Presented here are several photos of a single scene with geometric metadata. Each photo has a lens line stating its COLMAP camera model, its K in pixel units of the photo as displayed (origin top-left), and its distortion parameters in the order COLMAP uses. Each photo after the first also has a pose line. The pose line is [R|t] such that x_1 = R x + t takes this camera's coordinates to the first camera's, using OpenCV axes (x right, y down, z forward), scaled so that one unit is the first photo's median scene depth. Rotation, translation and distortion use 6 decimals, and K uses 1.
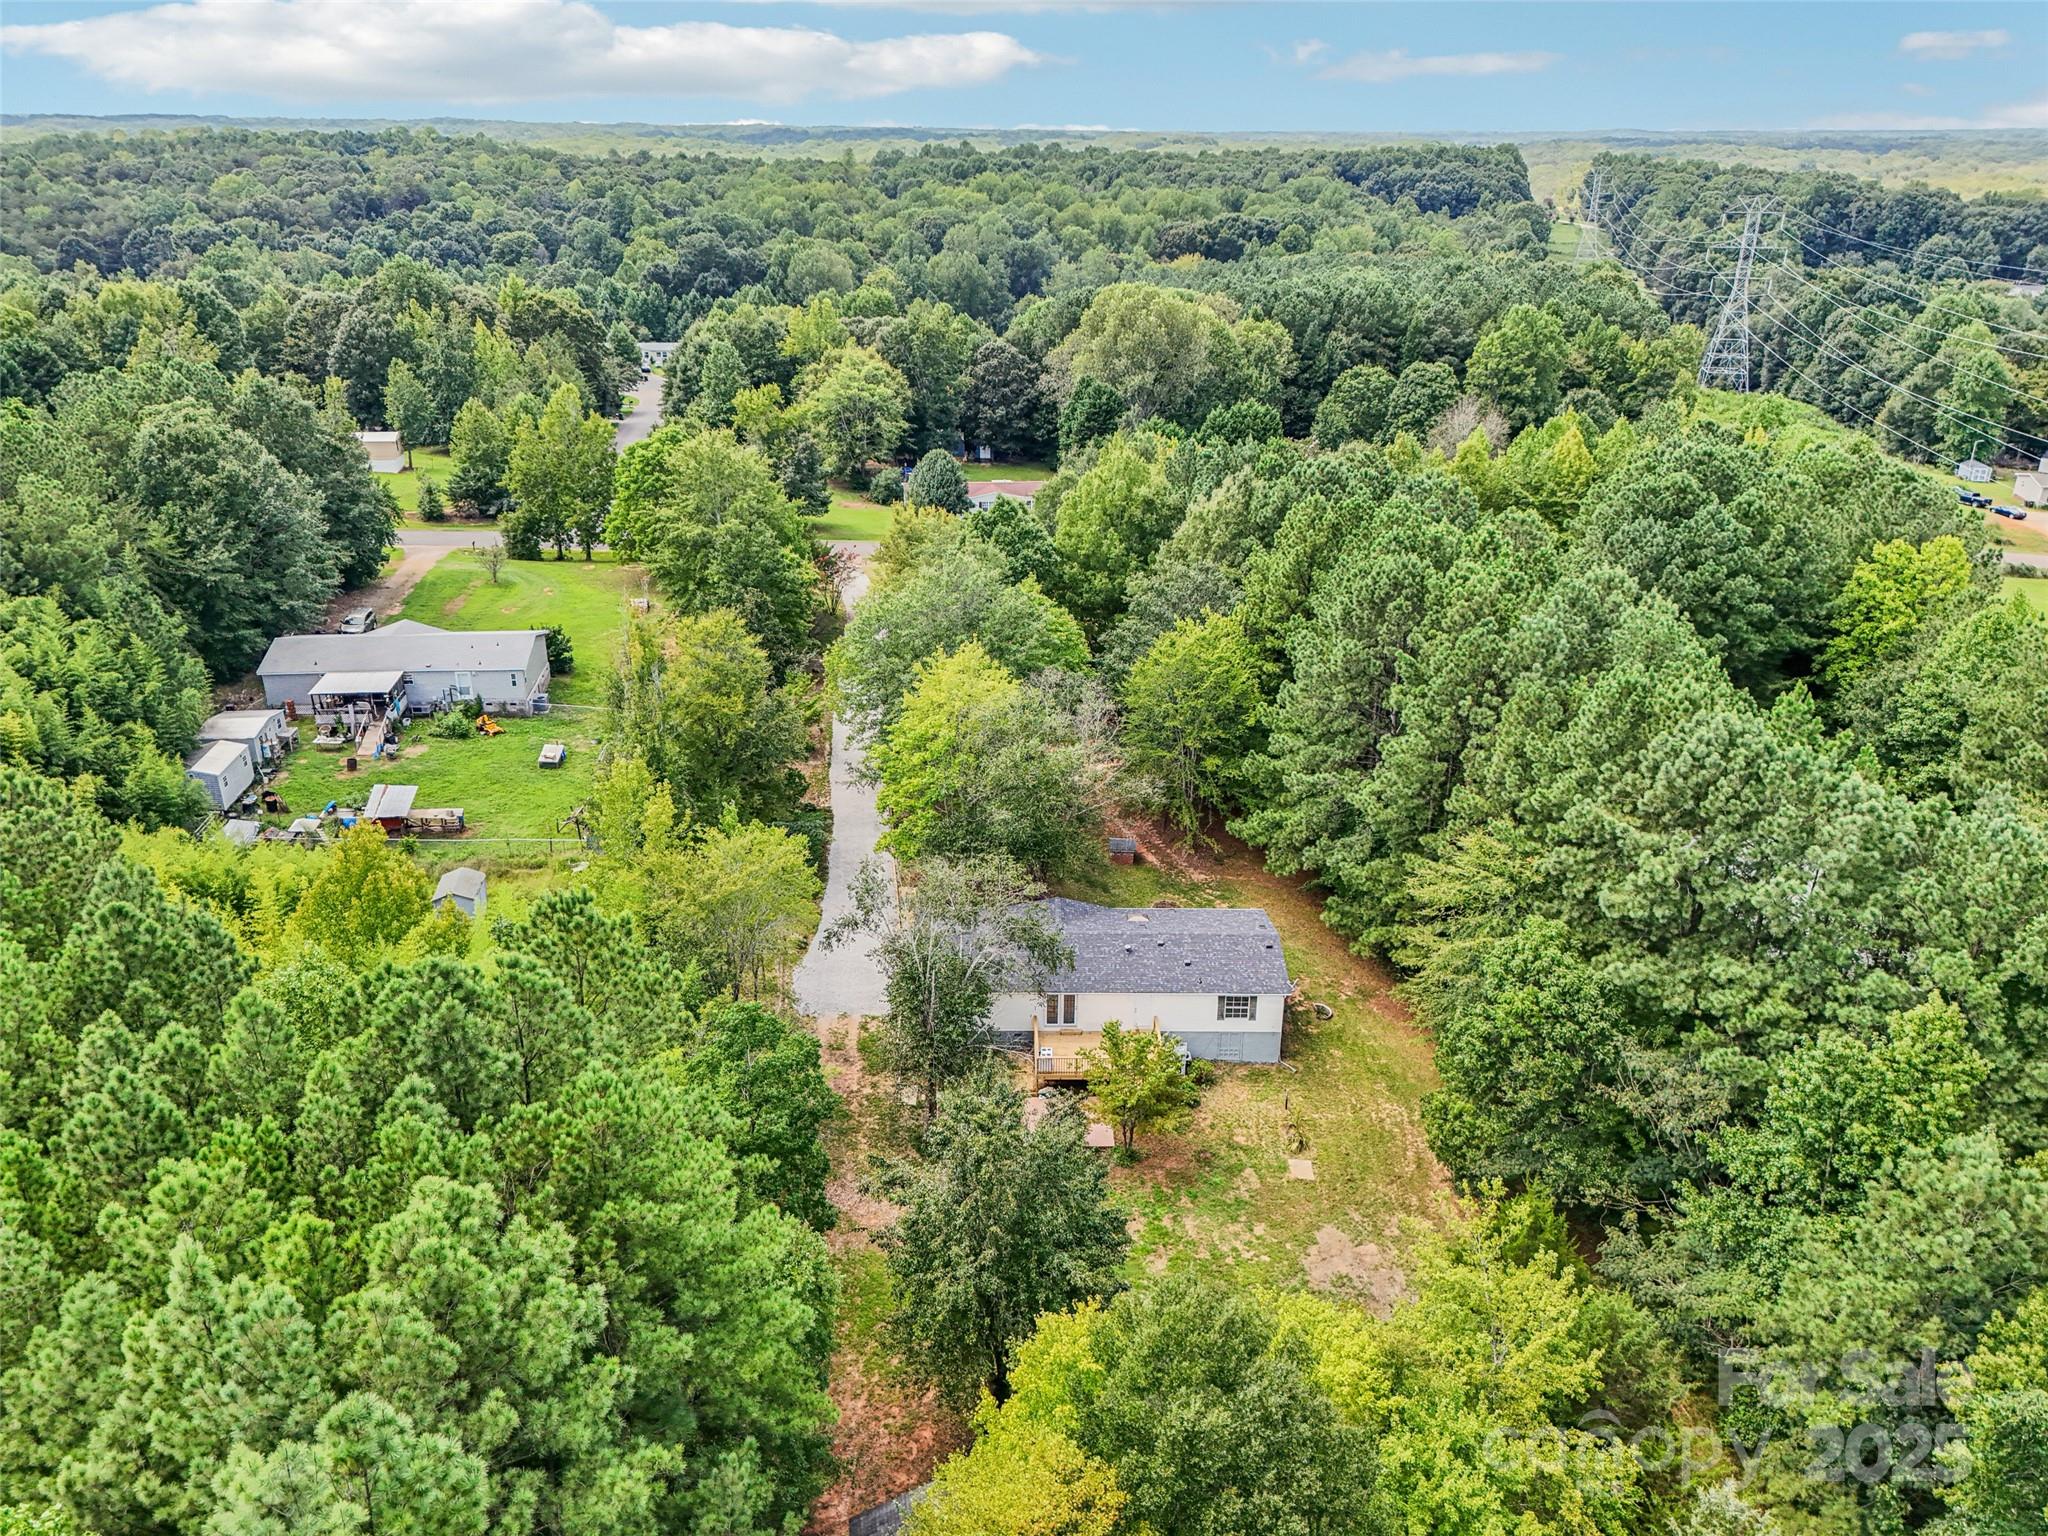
lens RADIAL K [[1502.6, 0, 1024.0], [0, 1502.6, 768.0], [0, 0, 1]] dist [0.076247, -0.079162]
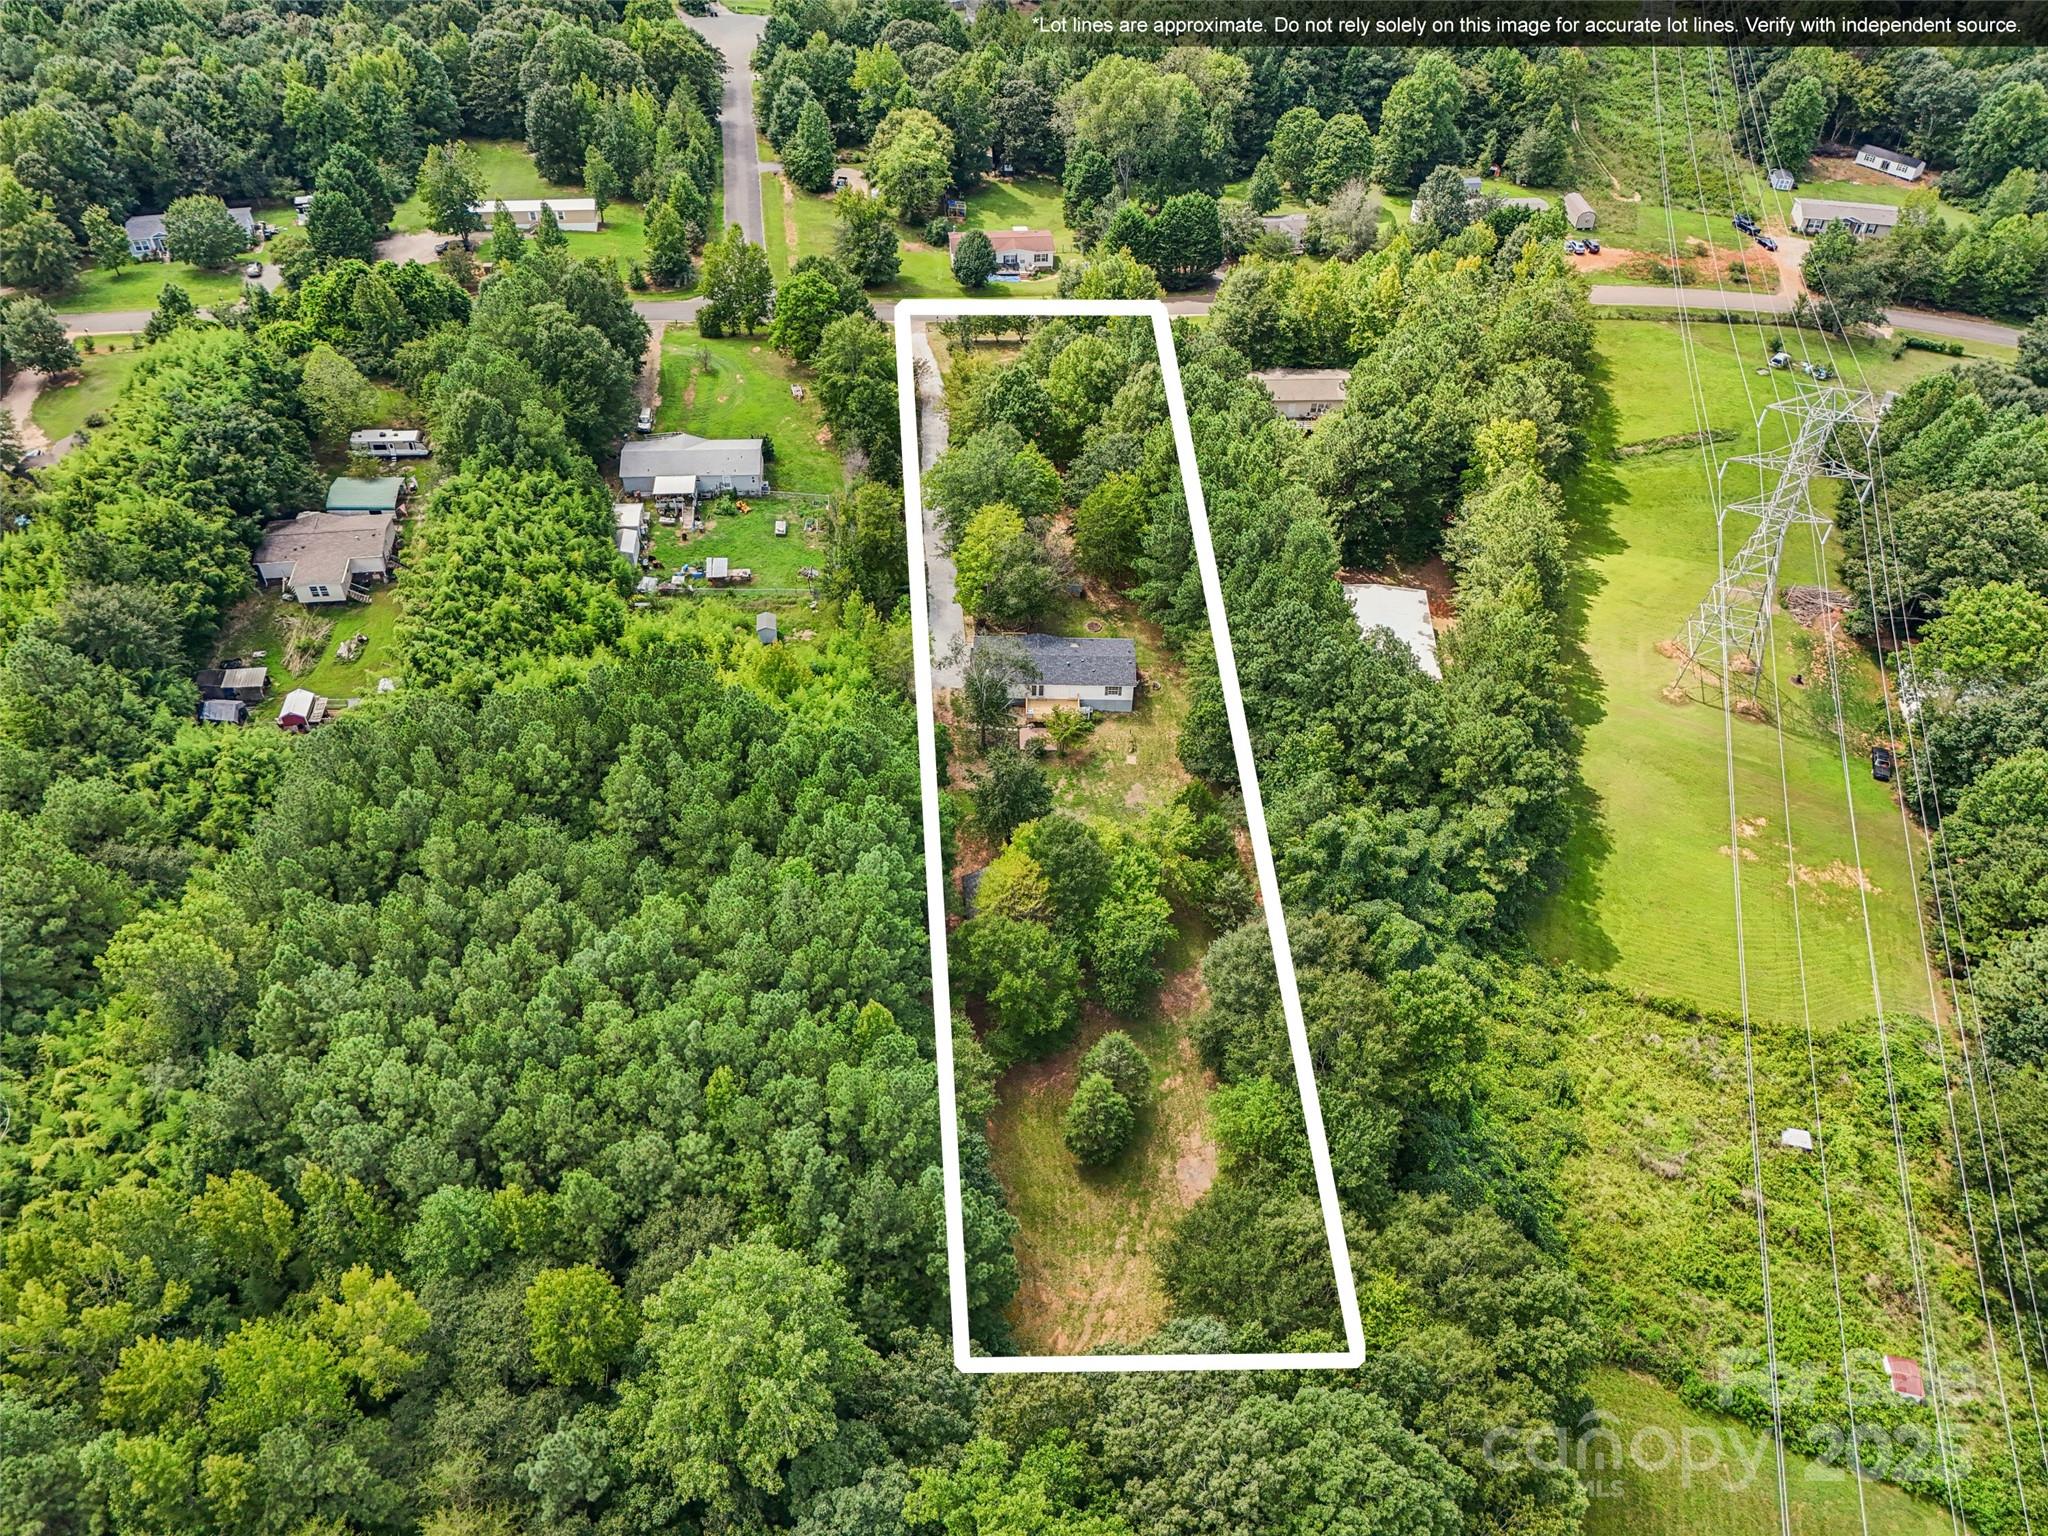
lens RADIAL K [[1502.6, 0, 1024.0], [0, 1502.6, 768.0], [0, 0, 1]] dist [0.076247, -0.079162]
pose [[0.999764, 0.020445, -0.007306, 0.017286], [-0.016682, 0.938769, 0.344144, -0.391025], [0.013895, -0.343941, 0.938888, -0.908455]]
